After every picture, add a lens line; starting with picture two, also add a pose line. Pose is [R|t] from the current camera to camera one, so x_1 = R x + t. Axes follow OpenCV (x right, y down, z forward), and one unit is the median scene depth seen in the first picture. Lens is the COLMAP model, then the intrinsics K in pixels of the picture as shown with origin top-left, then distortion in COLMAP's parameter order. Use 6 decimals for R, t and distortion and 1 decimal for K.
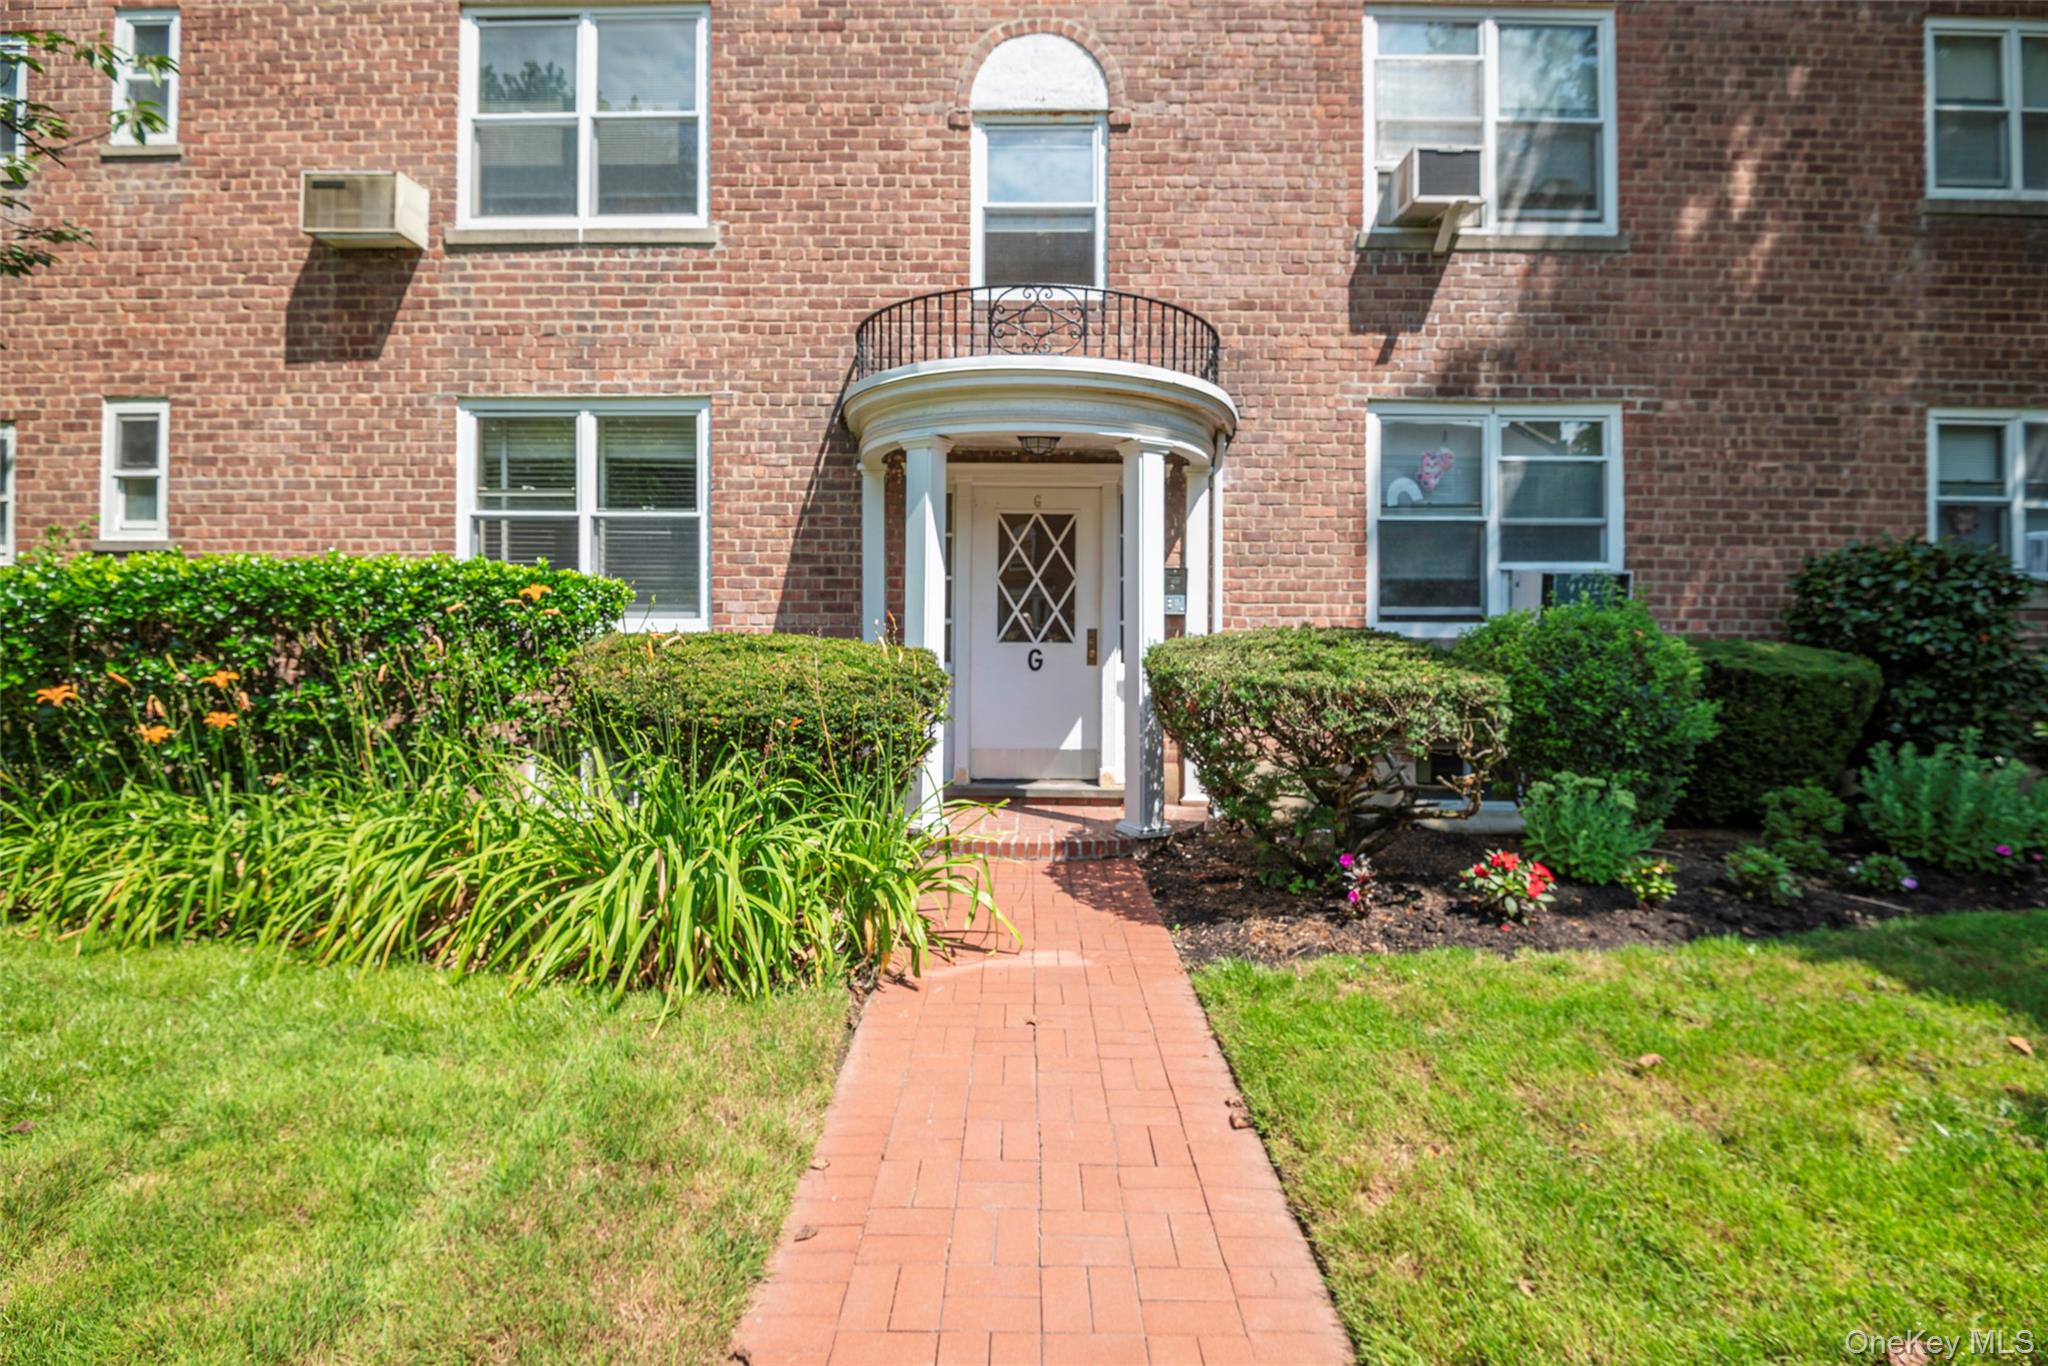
lens RADIAL K [[989.6, 0, 1024.0], [0, 989.6, 683.0], [0, 0, 1]] dist [-0.034277, -0.000270]
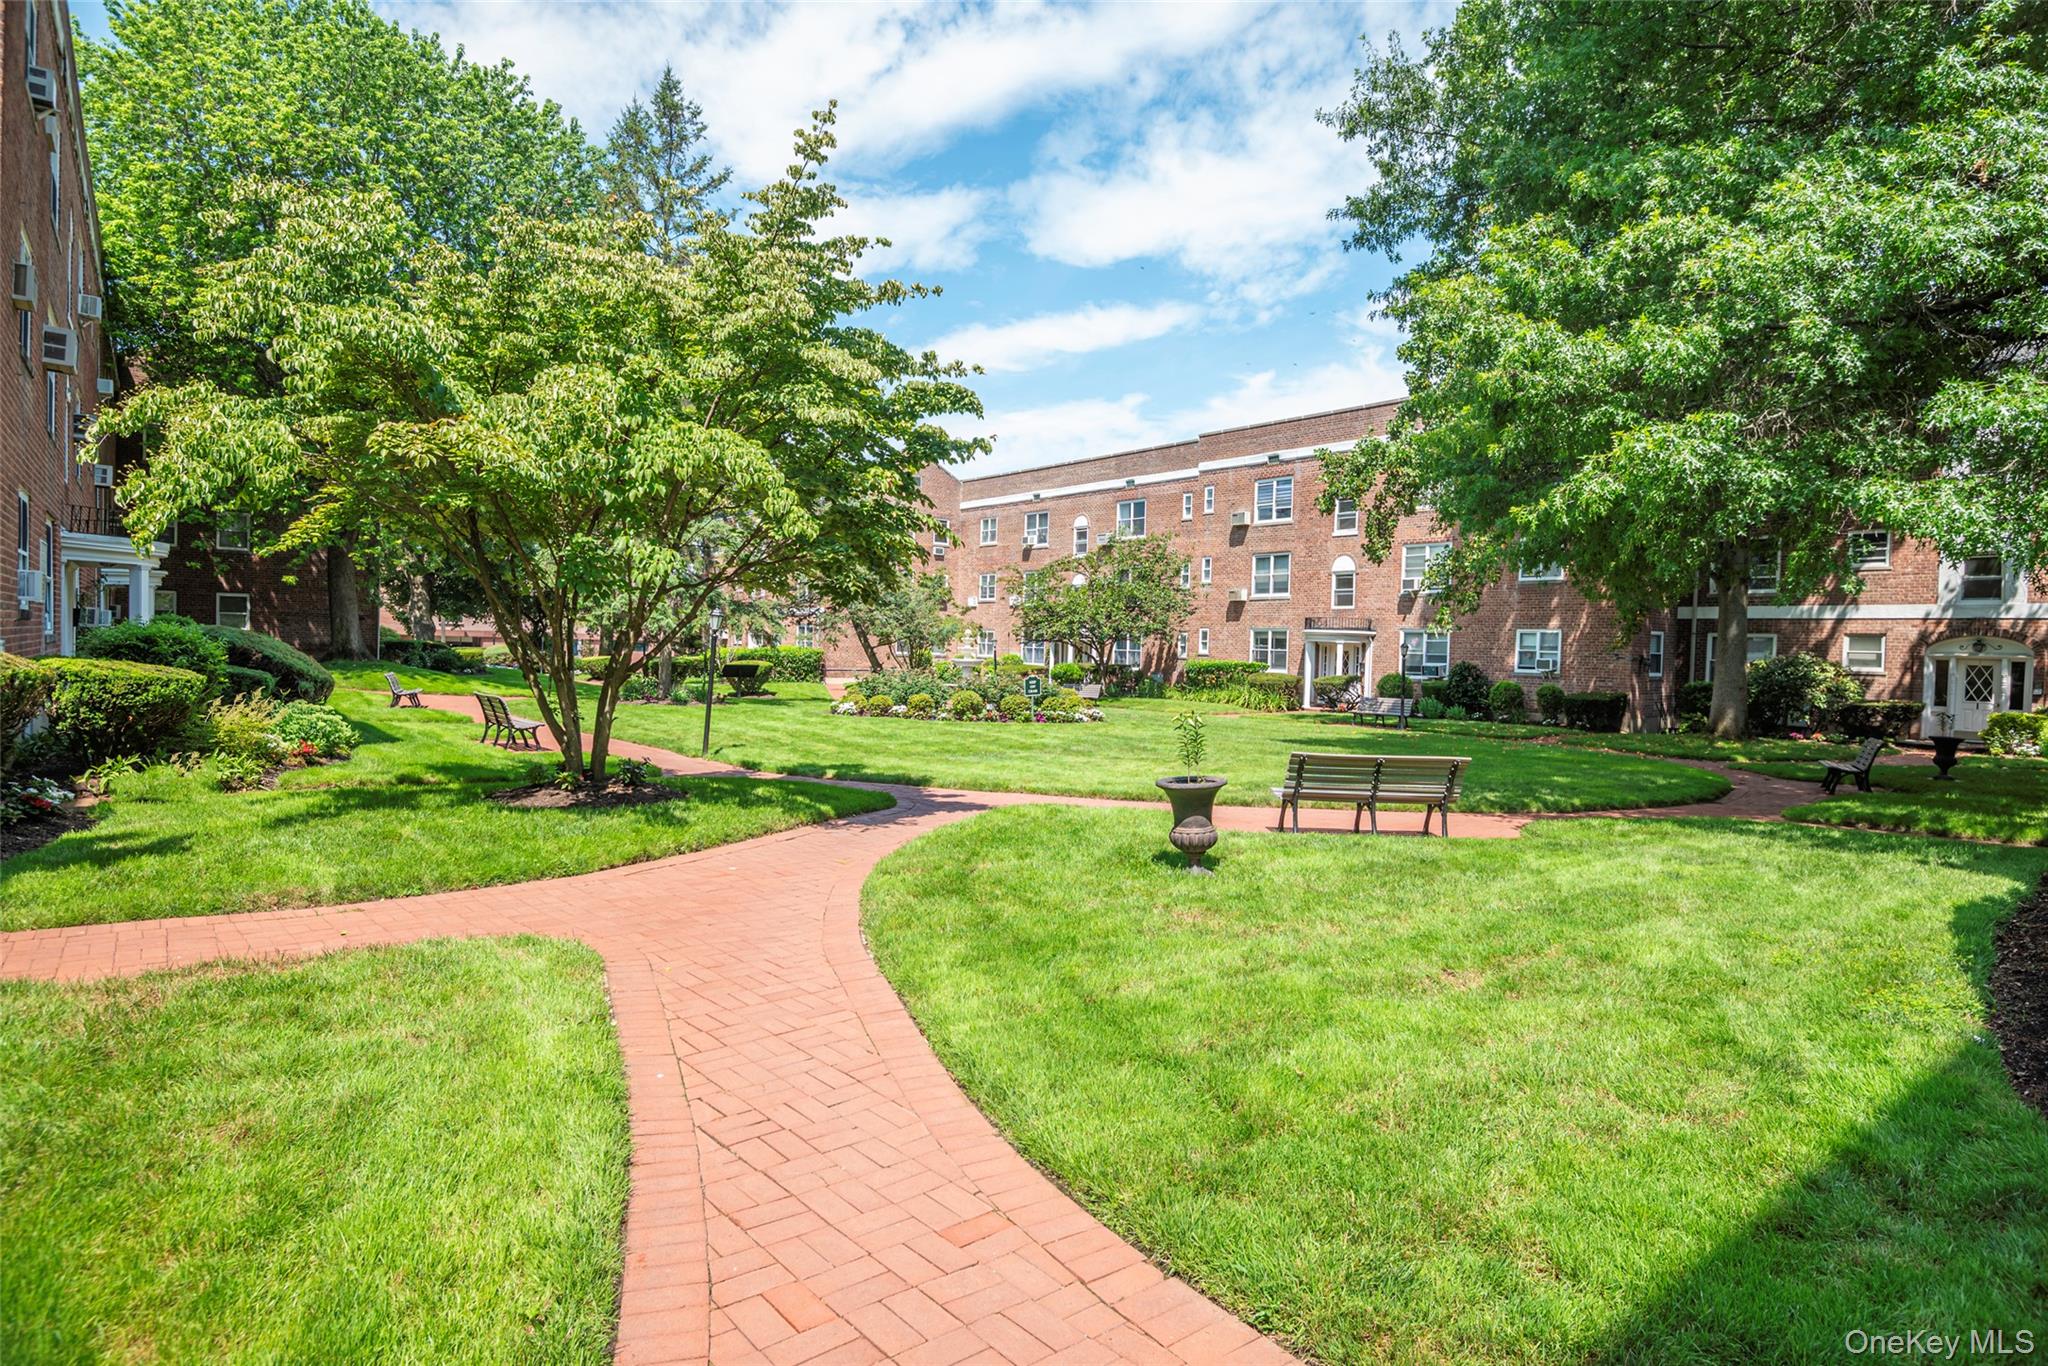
lens RADIAL K [[1163.4, 0, 1024.0], [0, 1163.4, 683.0], [0, 0, 1]] dist [0.001055, 0.000034]
pose [[0.641969, 0.038984, -0.765739, 3.605912], [-0.020382, 0.999221, 0.033782, -0.178102], [0.766460, -0.006080, 0.642263, -4.163234]]
